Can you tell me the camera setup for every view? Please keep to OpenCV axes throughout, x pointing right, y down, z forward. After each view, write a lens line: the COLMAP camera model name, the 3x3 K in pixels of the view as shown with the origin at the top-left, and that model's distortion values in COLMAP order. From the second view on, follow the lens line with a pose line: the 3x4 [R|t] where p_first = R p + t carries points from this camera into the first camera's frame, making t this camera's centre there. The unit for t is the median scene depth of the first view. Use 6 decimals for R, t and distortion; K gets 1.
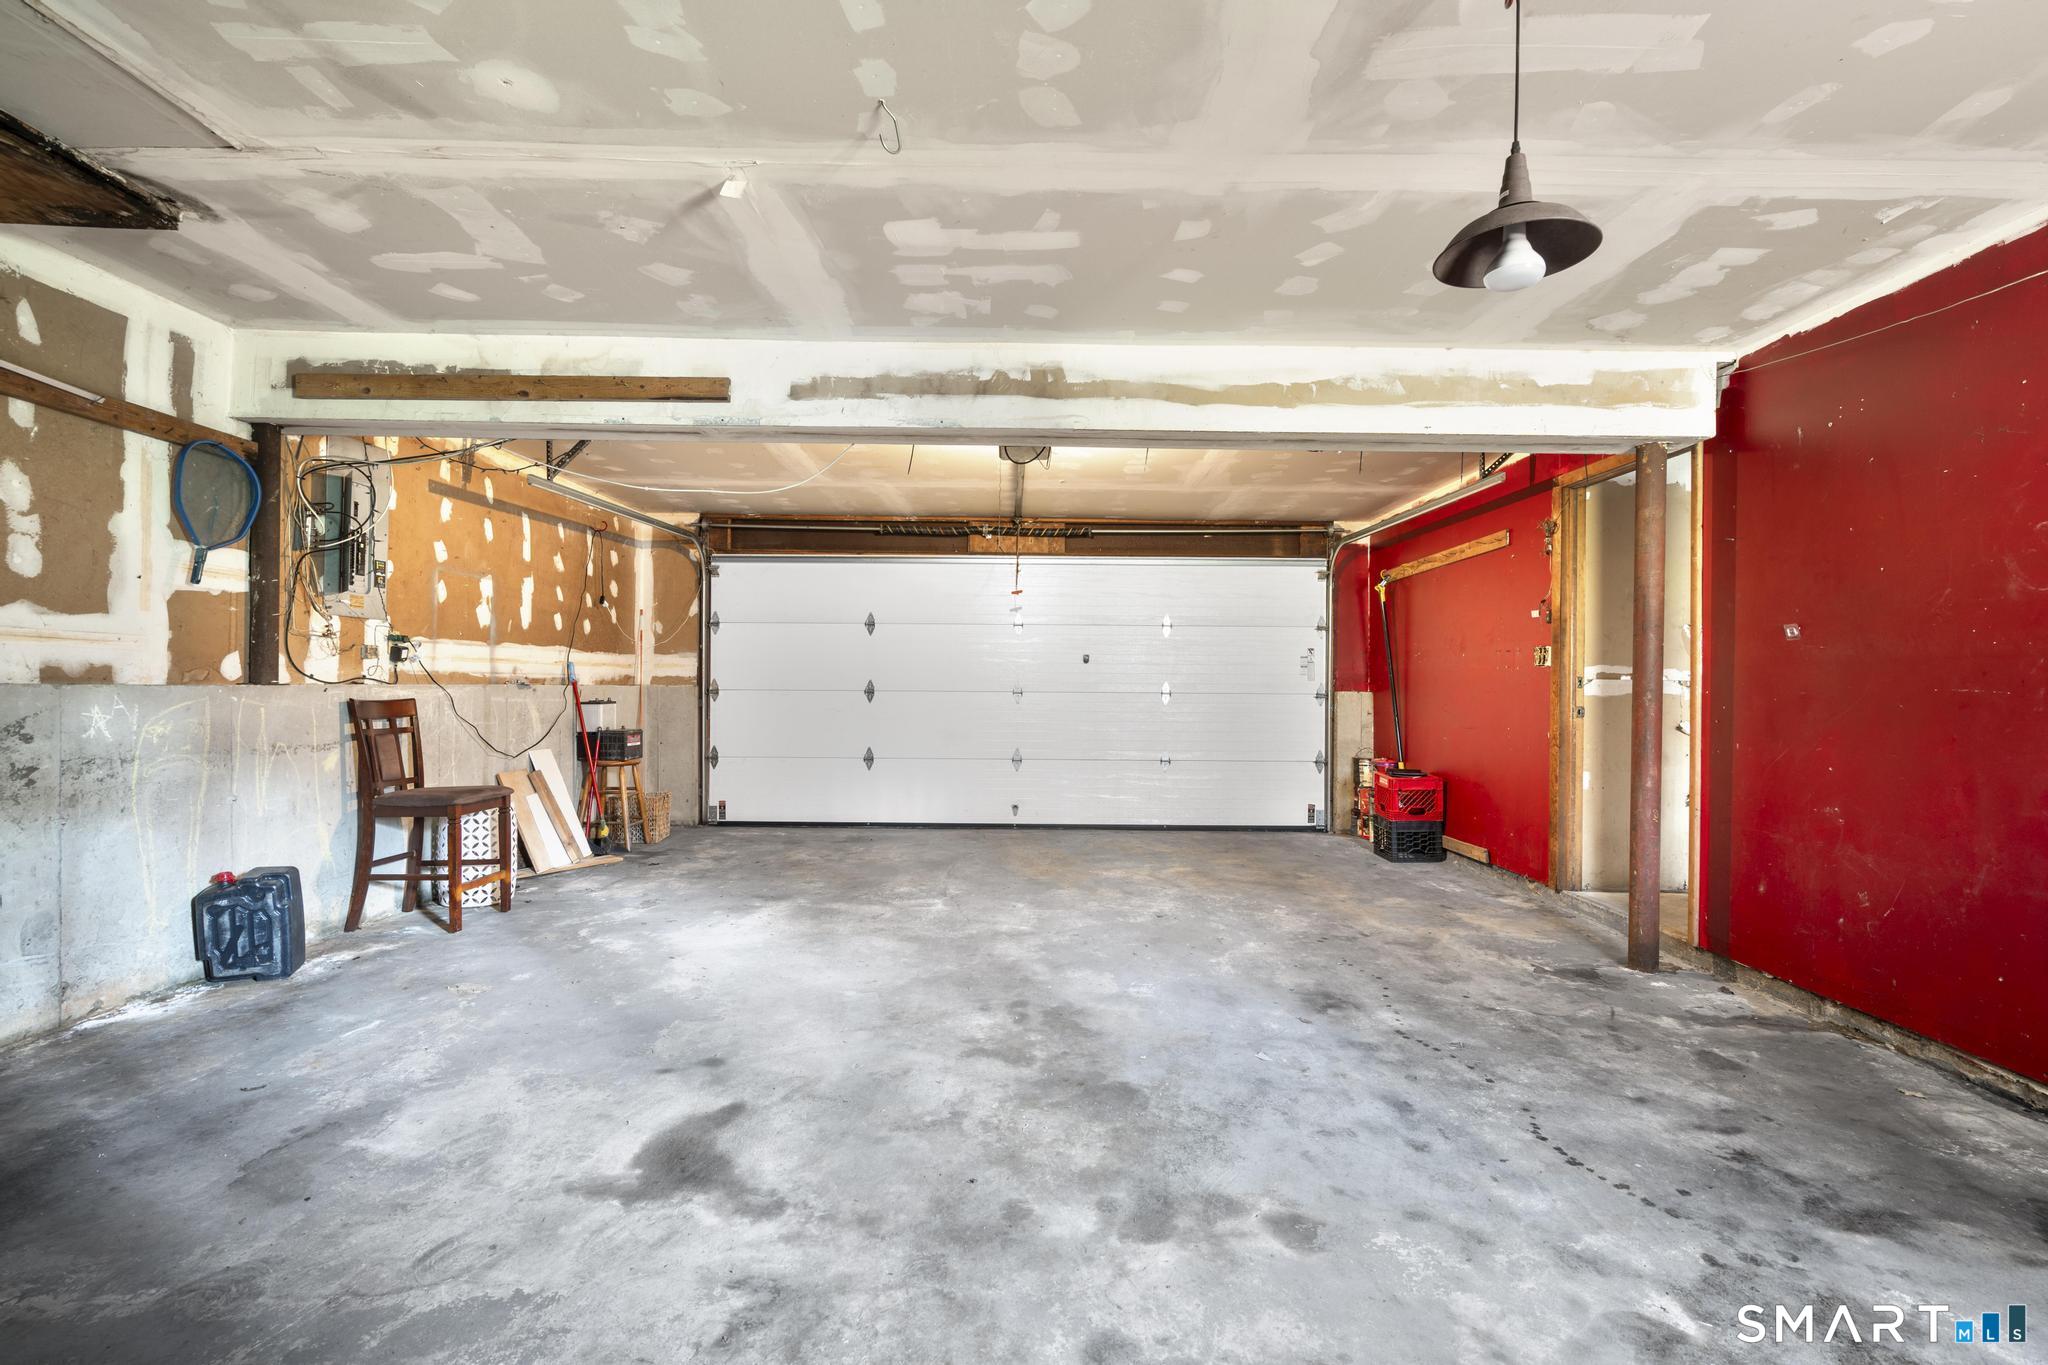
lens RADIAL K [[915.3, 0, 1030.0], [0, 915.3, 684.4], [0, 0, 1]] dist [-0.000543, 0.000022]
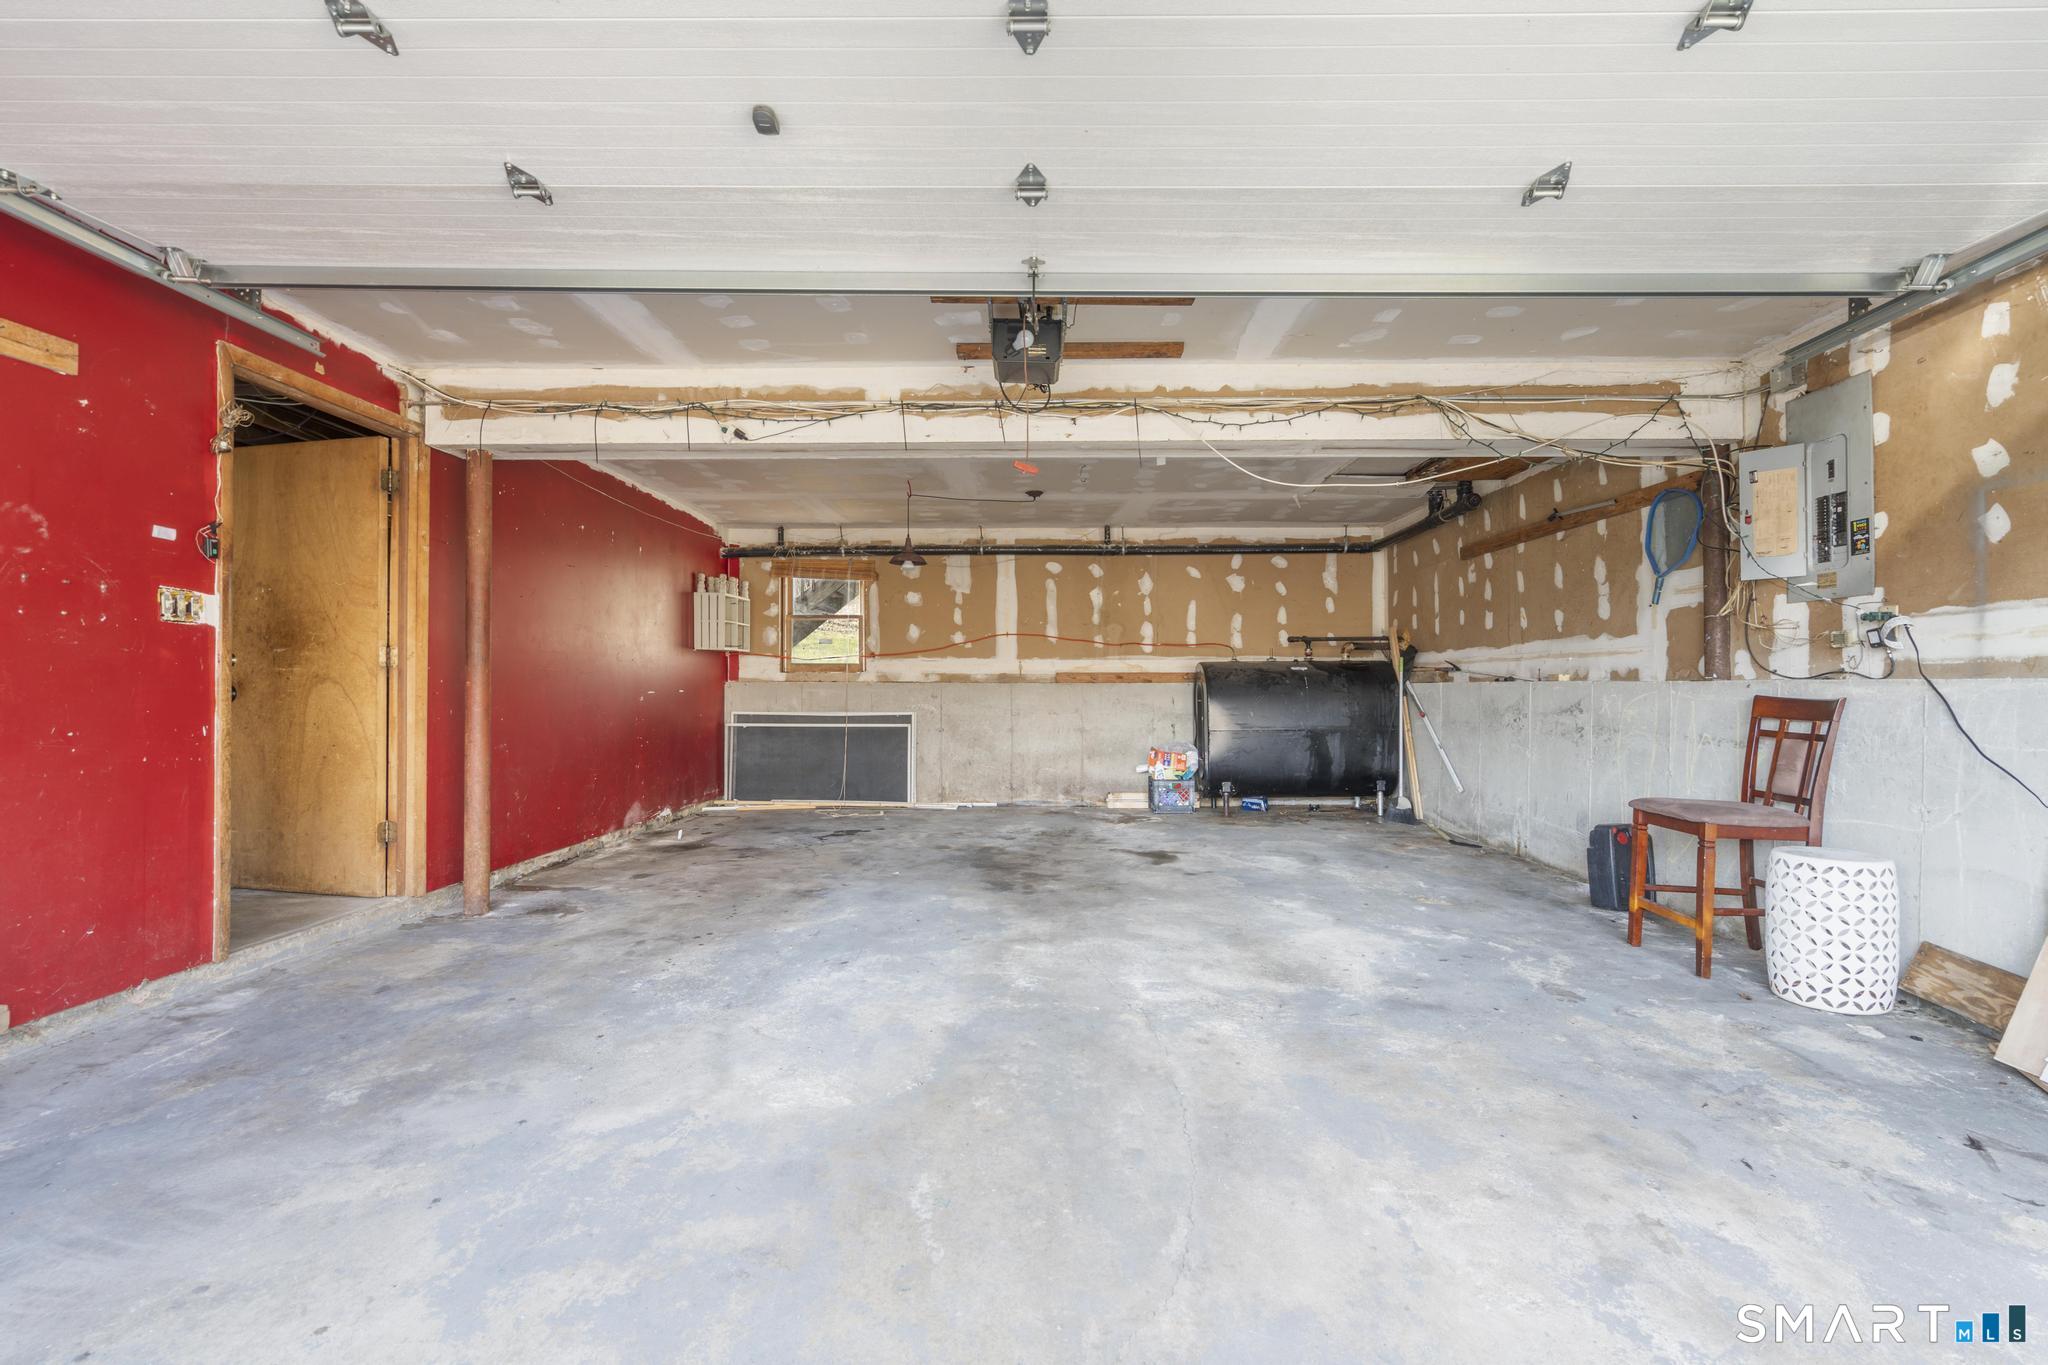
lens RADIAL K [[915.3, 0, 1030.0], [0, 915.3, 684.4], [0, 0, 1]] dist [-0.000543, 0.000022]
pose [[-0.997936, -0.014590, 0.062539, -0.078323], [-0.014770, 0.999888, -0.002418, 0.019732], [-0.062496, -0.003337, -0.998040, 2.237475]]
